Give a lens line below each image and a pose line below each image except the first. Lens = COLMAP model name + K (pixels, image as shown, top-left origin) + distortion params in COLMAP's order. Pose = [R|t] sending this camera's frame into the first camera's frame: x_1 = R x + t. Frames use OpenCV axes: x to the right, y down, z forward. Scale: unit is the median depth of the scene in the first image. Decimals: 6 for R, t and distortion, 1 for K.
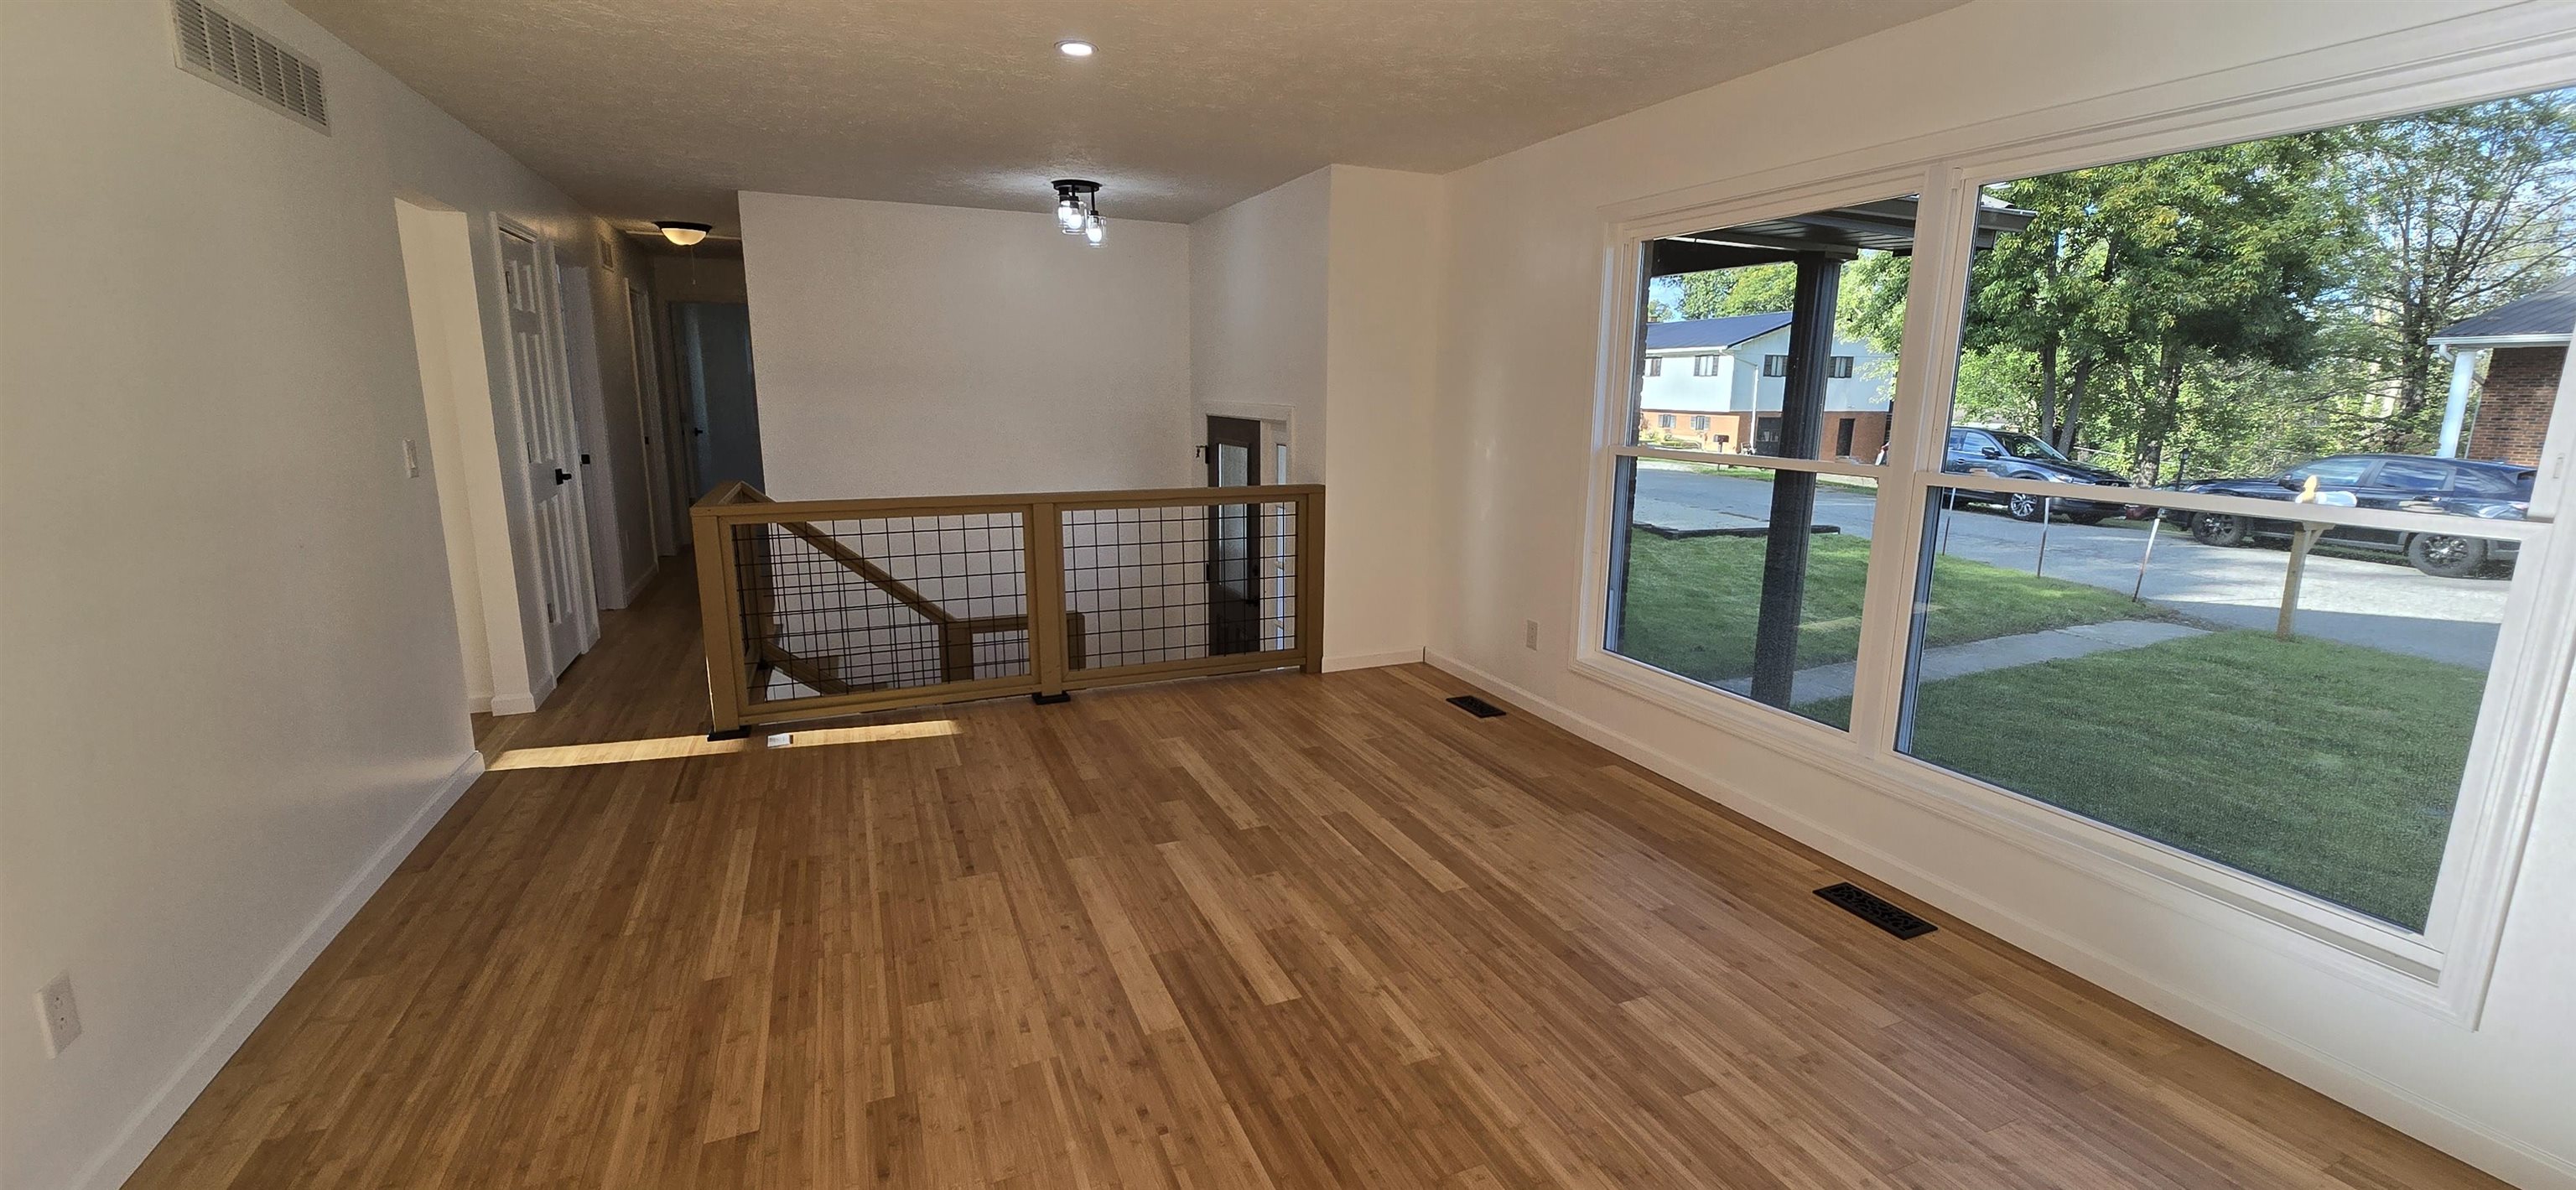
lens RADIAL K [[1046.3, 0, 1308.7], [0, 1046.3, 595.4], [0, 0, 1]] dist [0.000861, -0.001917]
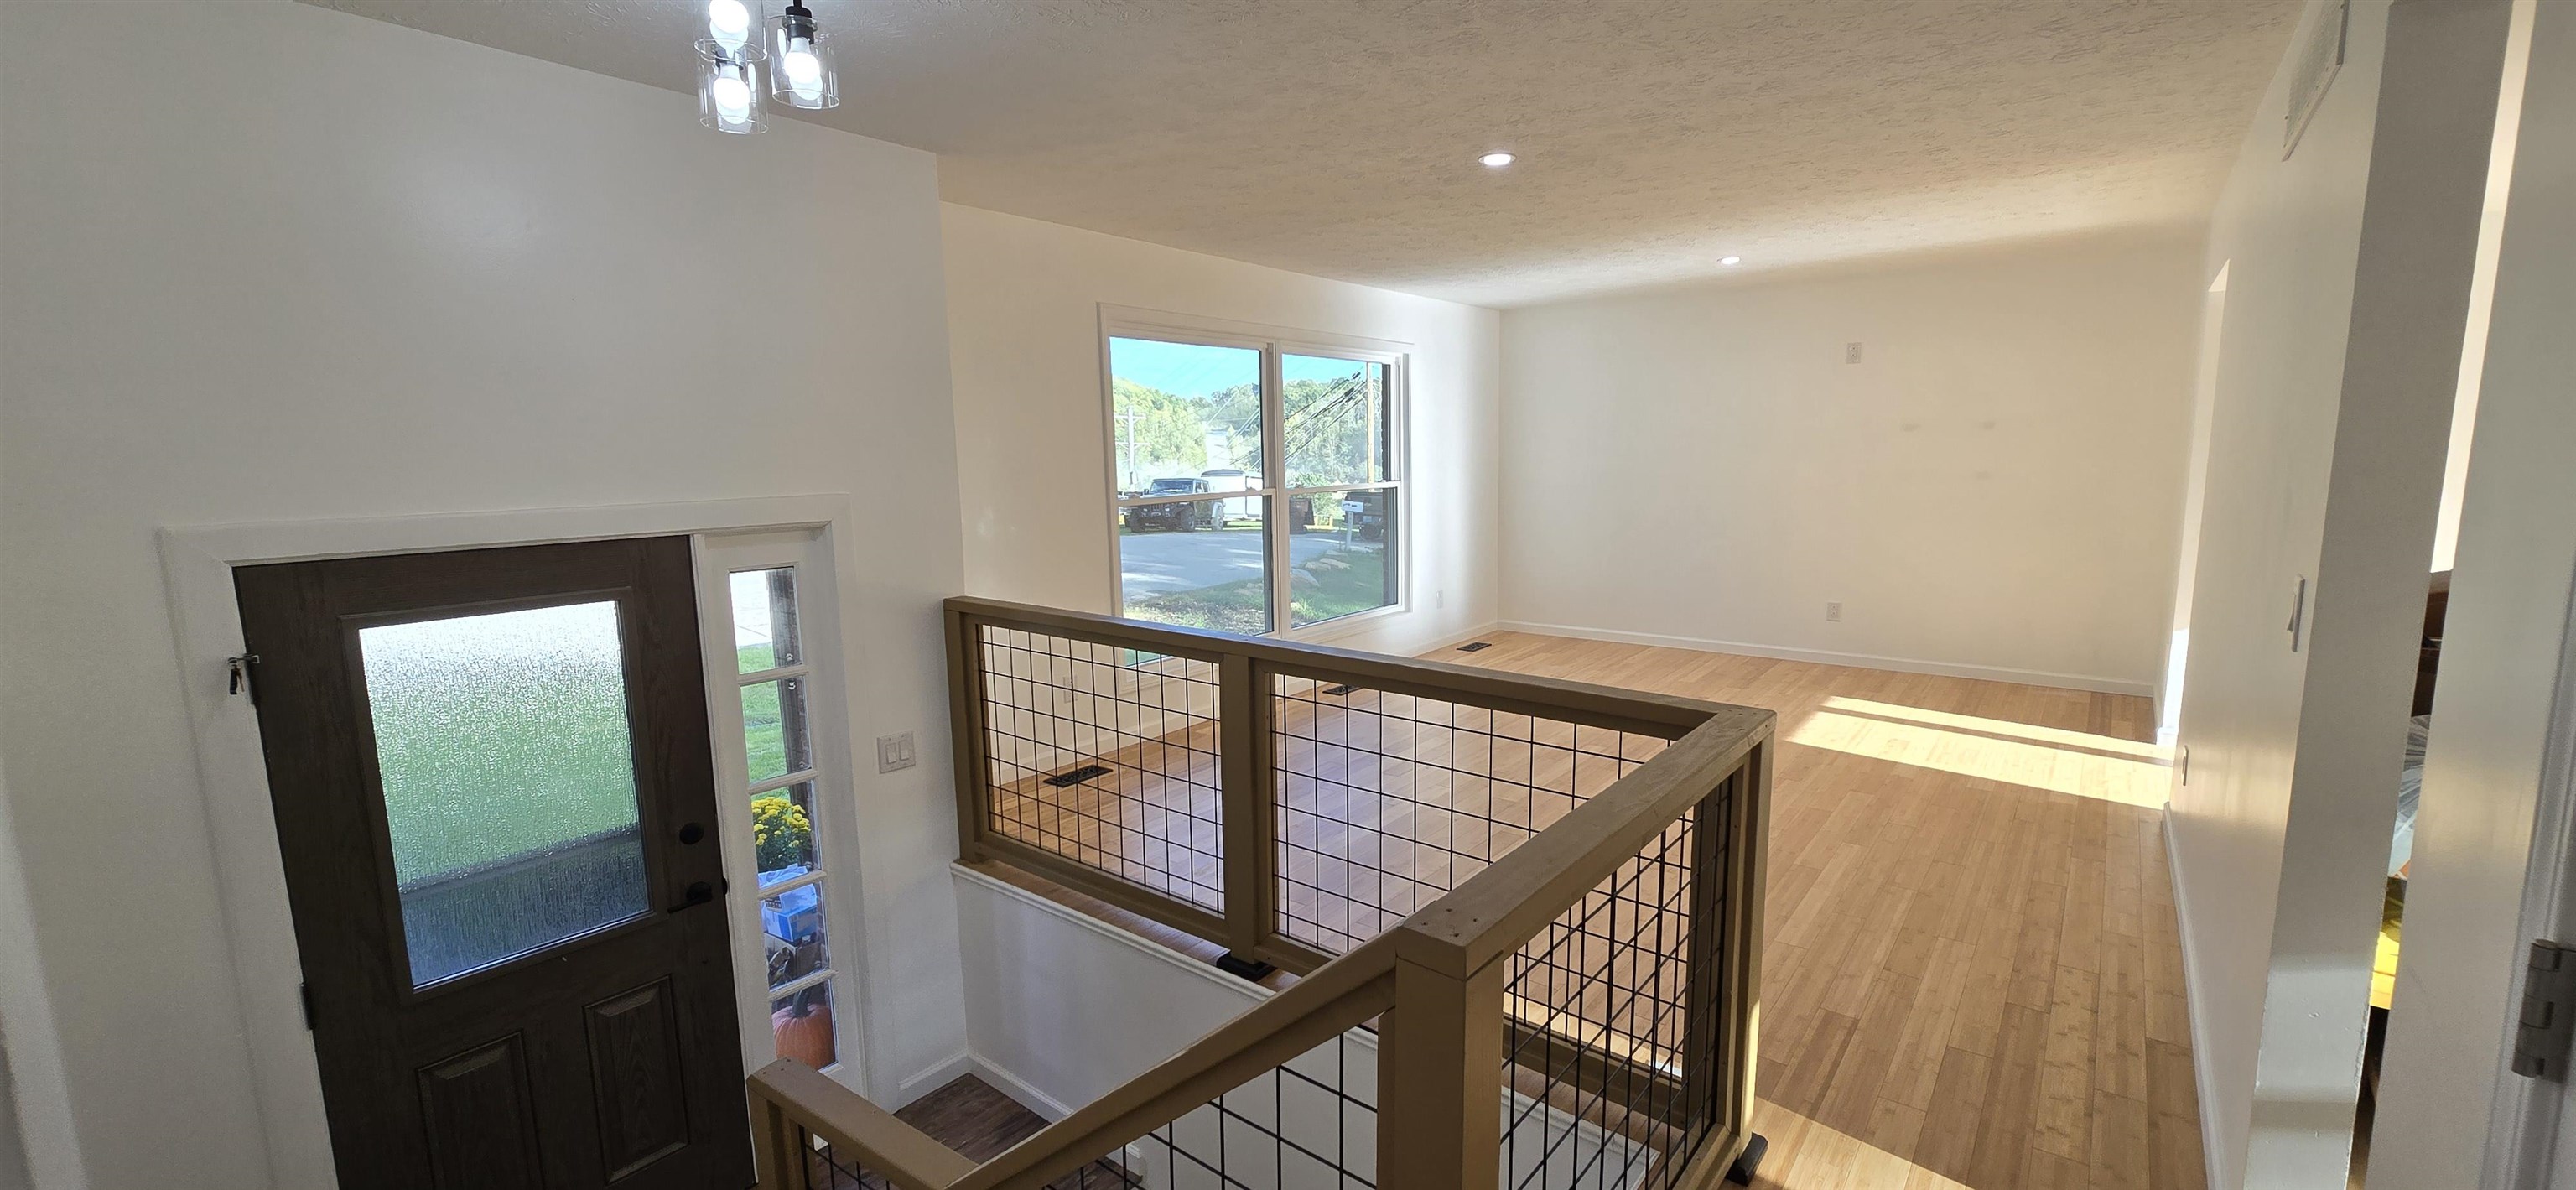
lens RADIAL K [[1046.3, 0, 1312.7], [0, 1046.3, 602.3], [0, 0, 1]] dist [0.000861, -0.001917]
pose [[-0.476947, -0.135056, 0.868494, -0.919952], [0.181847, 0.951581, 0.247841, -0.299226], [-0.859915, 0.276140, -0.429294, 1.401700]]
